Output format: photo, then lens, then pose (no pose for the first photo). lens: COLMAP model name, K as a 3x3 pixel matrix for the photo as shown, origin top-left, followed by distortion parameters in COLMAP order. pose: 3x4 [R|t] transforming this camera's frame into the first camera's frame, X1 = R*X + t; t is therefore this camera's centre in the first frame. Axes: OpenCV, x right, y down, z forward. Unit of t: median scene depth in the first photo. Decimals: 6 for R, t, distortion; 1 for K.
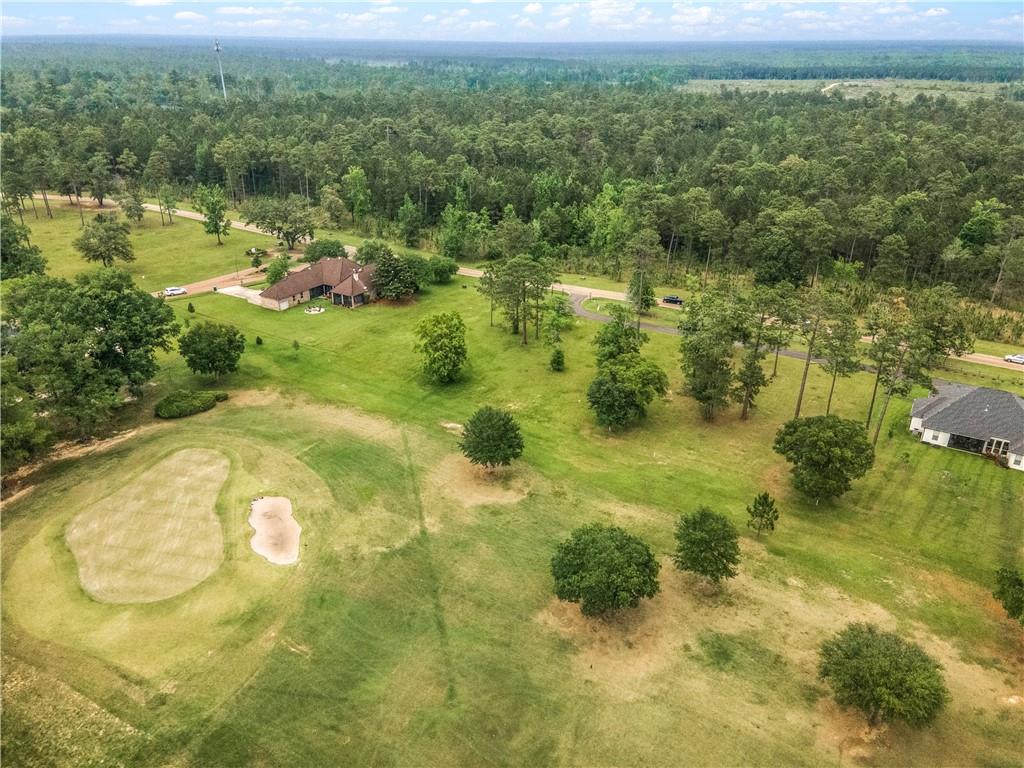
lens RADIAL K [[741.5, 0, 514.2], [0, 741.5, 389.6], [0, 0, 1]] dist [0.038705, -0.002736]
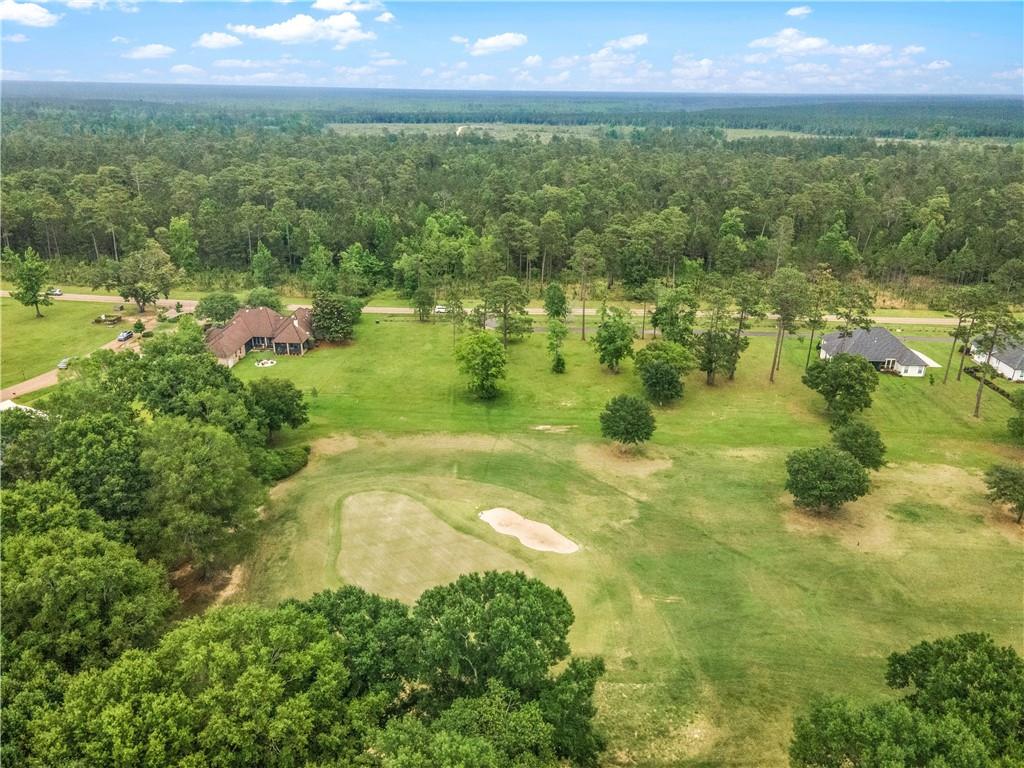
lens RADIAL K [[741.5, 0, 509.0], [0, 741.5, 378.4], [0, 0, 1]] dist [0.038705, -0.002736]
pose [[0.881359, -0.165779, 0.442406, -0.410436], [0.193663, 0.980898, -0.018250, -0.008606], [-0.430930, 0.101763, 0.896629, 0.010795]]
